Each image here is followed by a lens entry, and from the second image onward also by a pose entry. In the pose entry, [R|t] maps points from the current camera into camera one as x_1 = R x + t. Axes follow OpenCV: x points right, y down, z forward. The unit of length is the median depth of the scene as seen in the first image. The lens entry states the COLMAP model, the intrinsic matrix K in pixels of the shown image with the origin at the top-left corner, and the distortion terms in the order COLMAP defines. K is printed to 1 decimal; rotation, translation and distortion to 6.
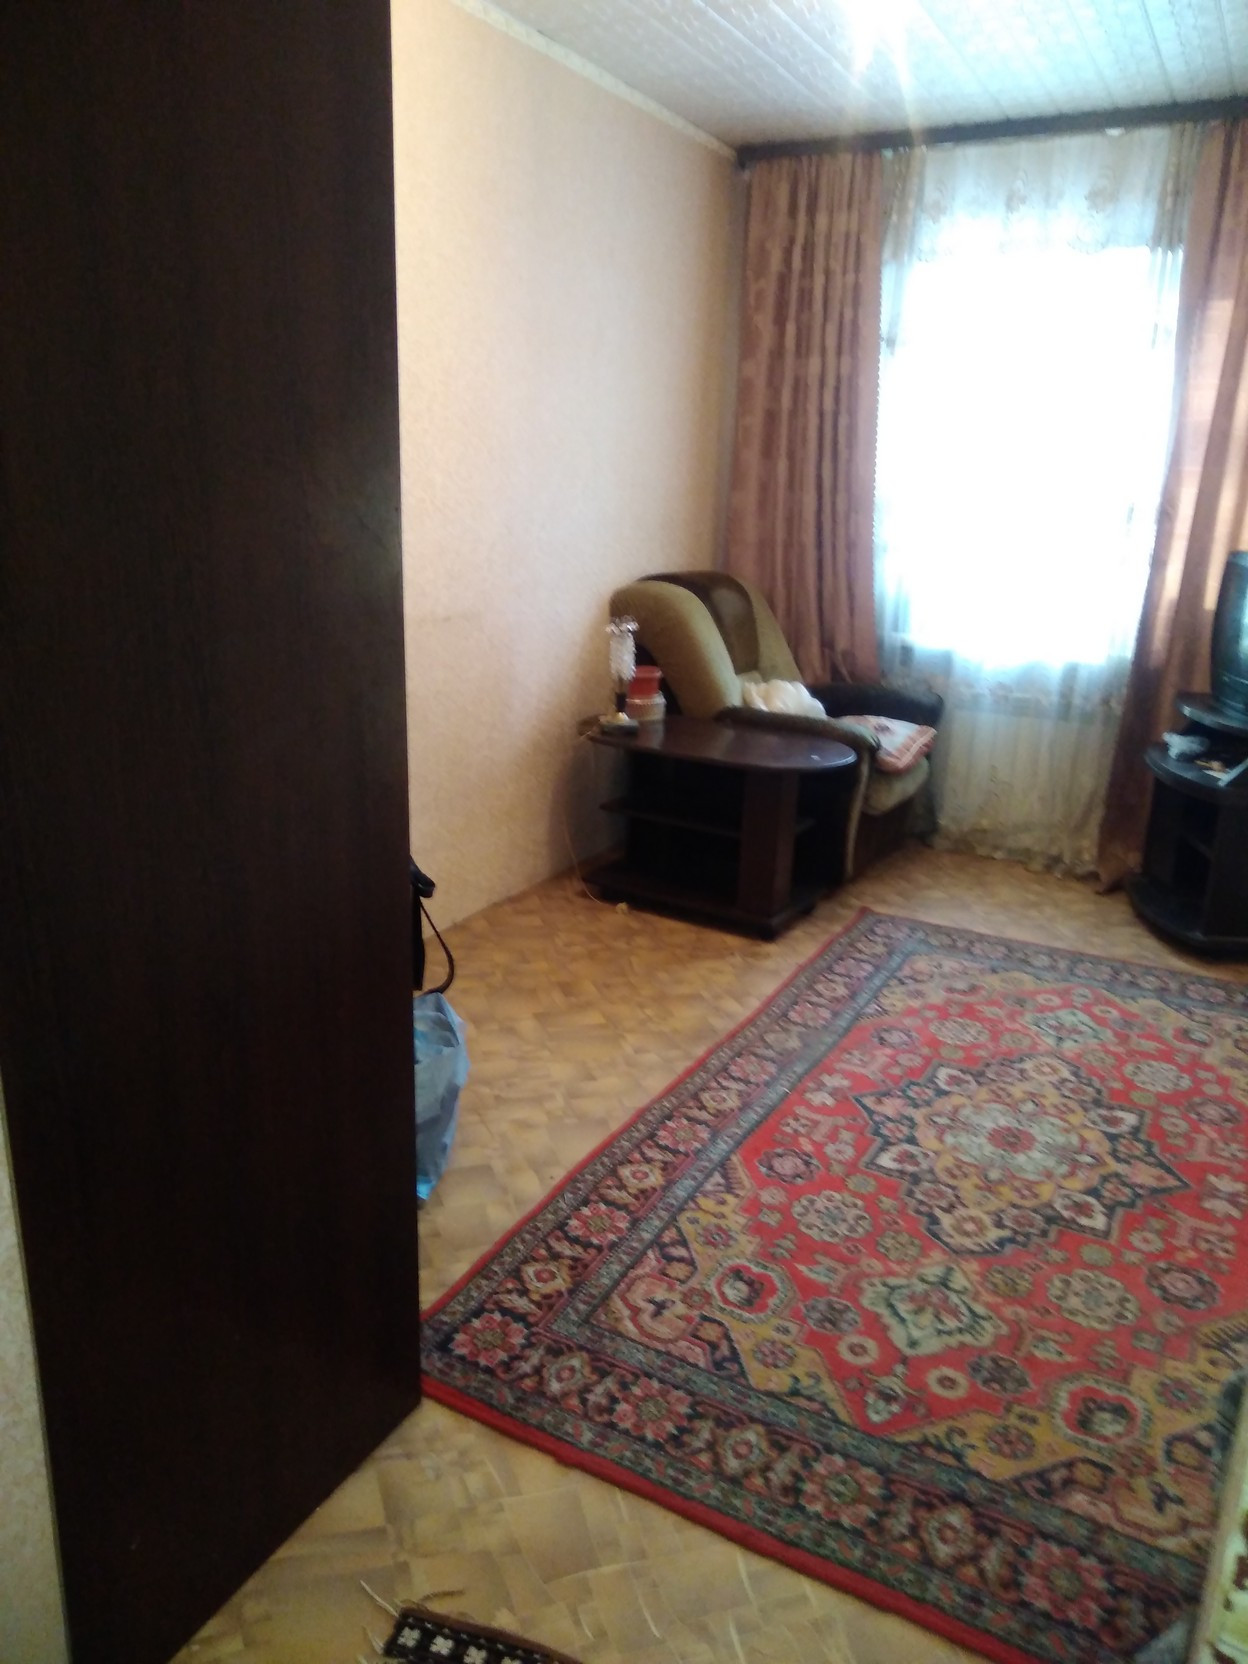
lens RADIAL K [[1241.5, 0, 624.0], [0, 1241.5, 832.0], [0, 0, 1]] dist [0.001960, 0.001096]
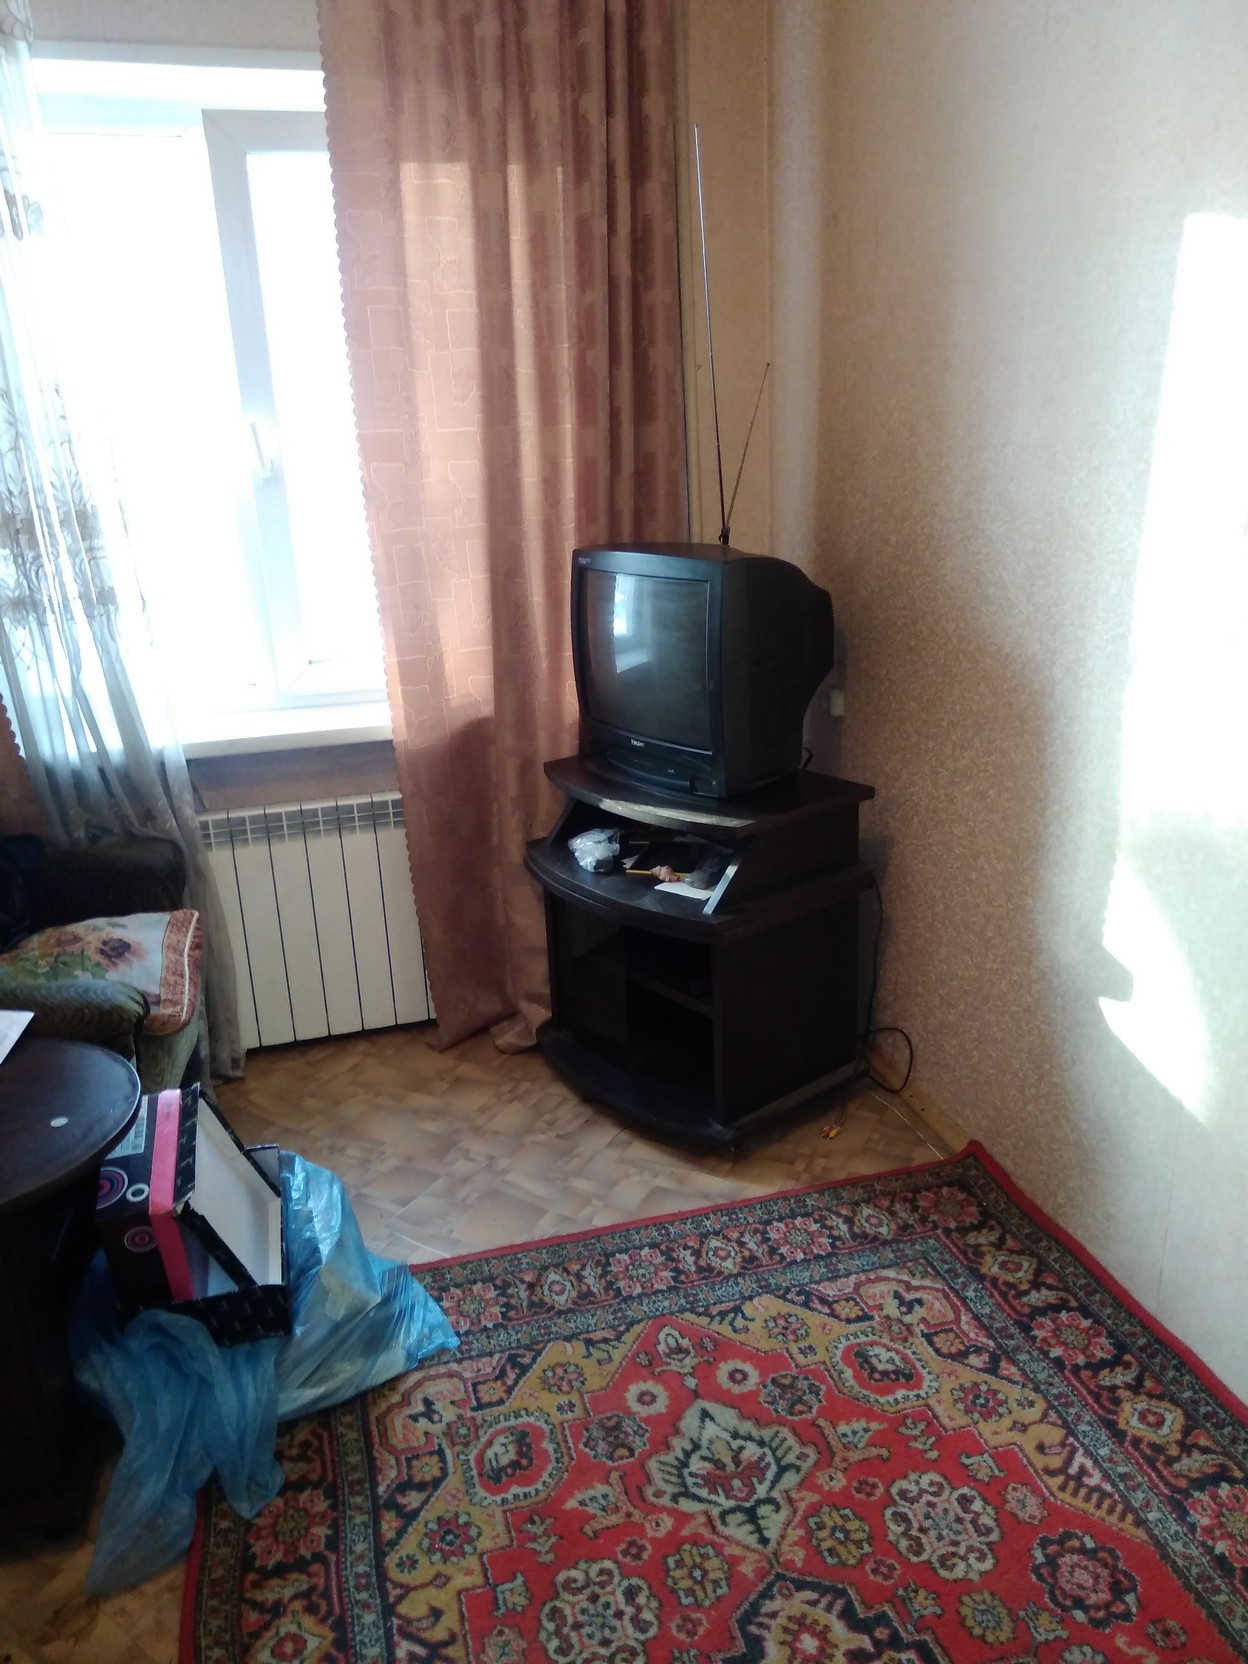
lens RADIAL K [[1241.5, 0, 624.0], [0, 1241.5, 832.0], [0, 0, 1]] dist [0.001960, 0.001096]
pose [[-0.720514, 0.203033, -0.663052, 0.807352], [-0.181039, 0.867939, 0.462500, -0.372561], [0.669391, 0.453276, -0.588605, 1.331297]]
